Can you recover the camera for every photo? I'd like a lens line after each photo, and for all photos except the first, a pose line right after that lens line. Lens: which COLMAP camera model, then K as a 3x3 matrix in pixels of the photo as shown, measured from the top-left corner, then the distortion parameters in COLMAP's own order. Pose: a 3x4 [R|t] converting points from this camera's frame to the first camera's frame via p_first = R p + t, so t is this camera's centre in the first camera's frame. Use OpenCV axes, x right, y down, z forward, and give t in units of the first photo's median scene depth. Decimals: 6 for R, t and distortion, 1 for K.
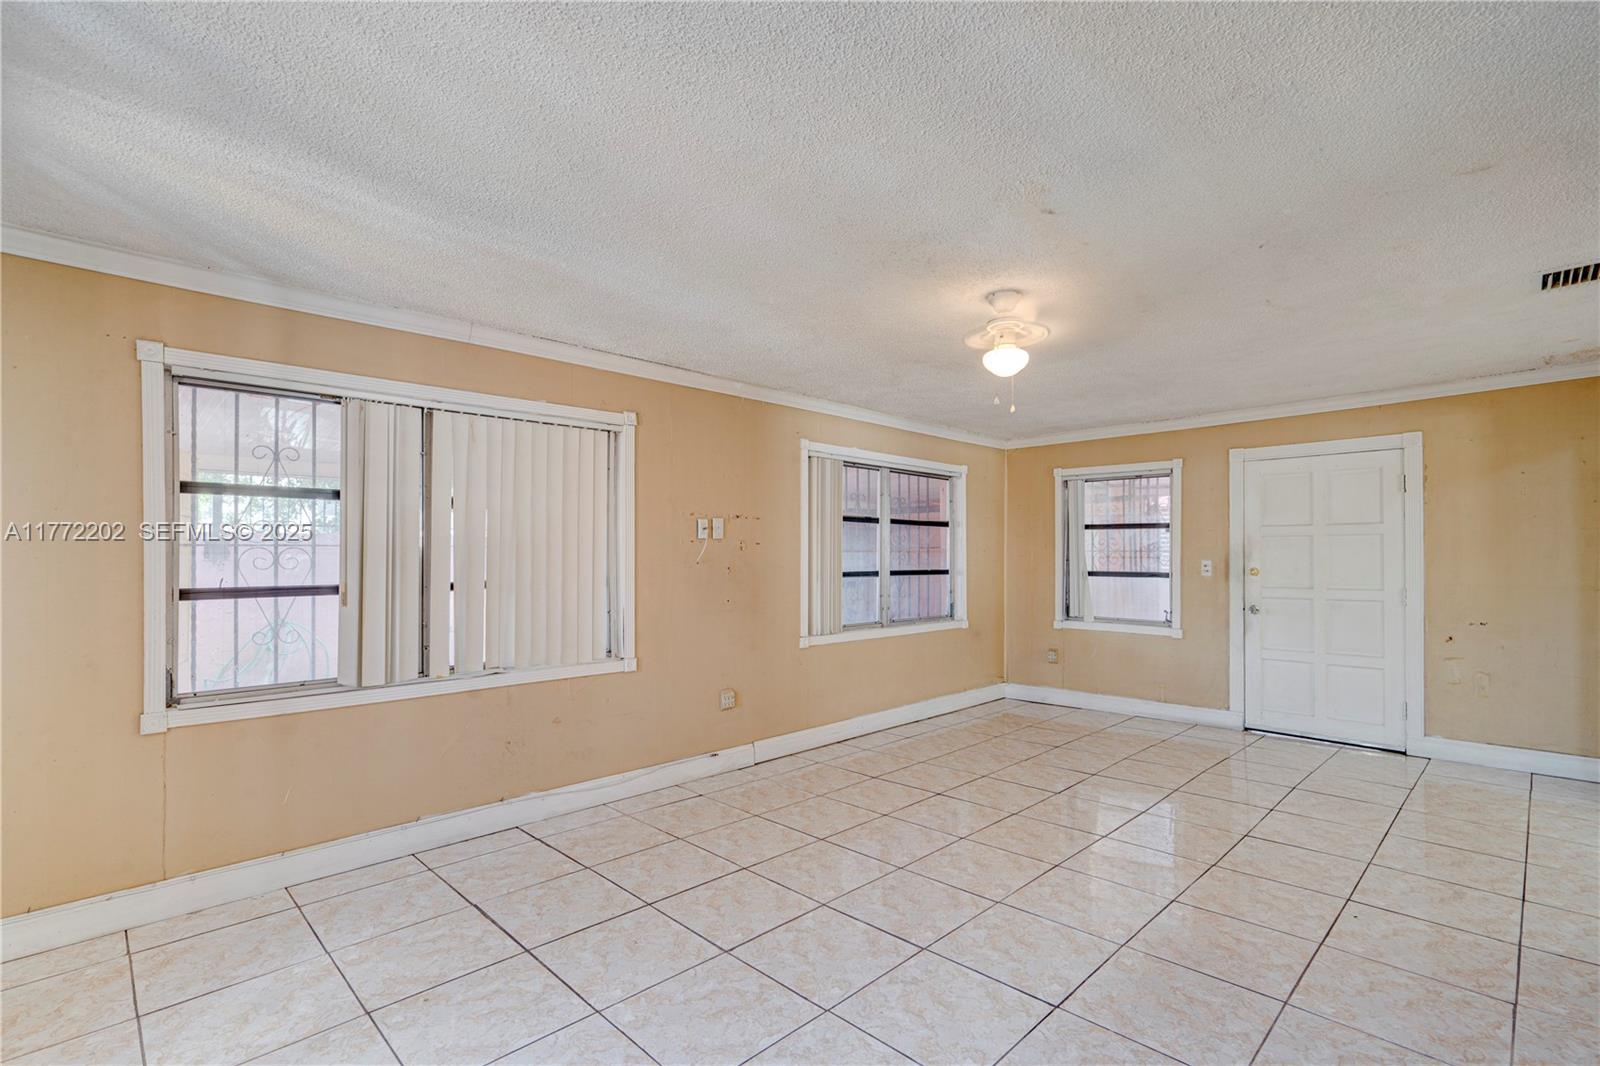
lens RADIAL K [[746.5, 0, 797.0], [0, 746.5, 549.1], [0, 0, 1]] dist [-0.001422, 0.000037]
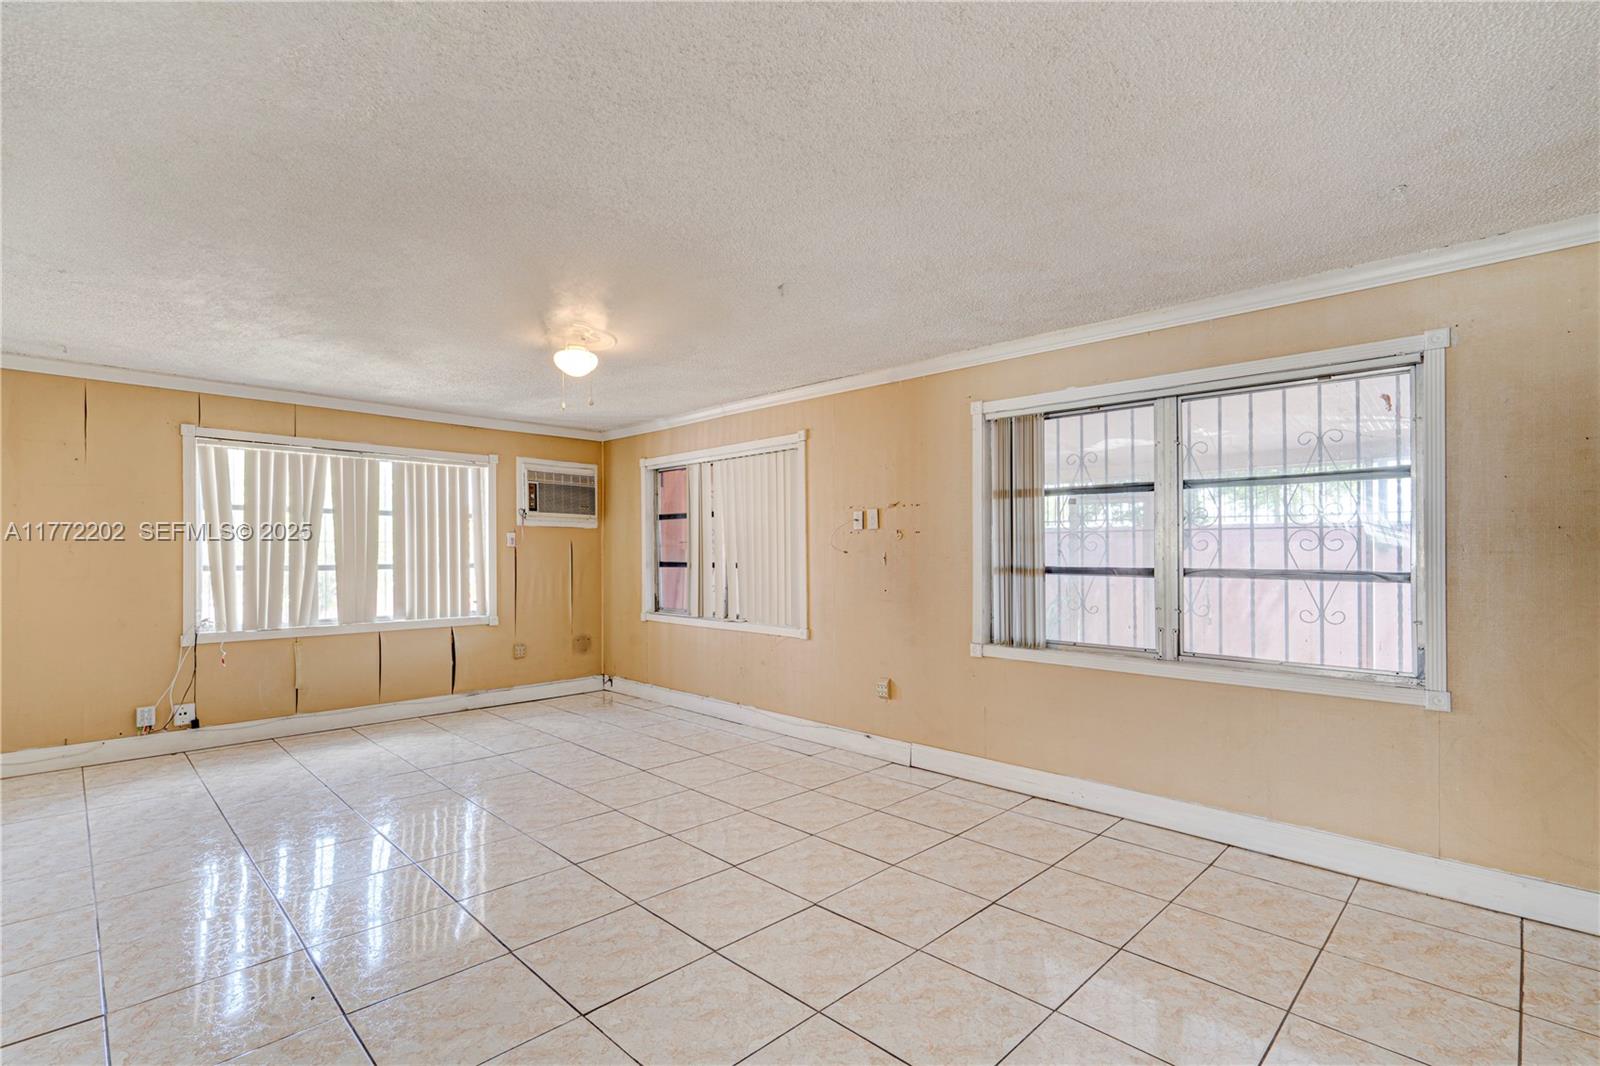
lens RADIAL K [[739.0, 0, 810.7], [0, 739.0, 547.3], [0, 0, 1]] dist [-0.000784, 0.000300]
pose [[0.018331, 0.004234, -0.999823, 0.925738], [0.018663, 0.999815, 0.004576, 0.005400], [0.999658, -0.018744, 0.018249, 0.911667]]
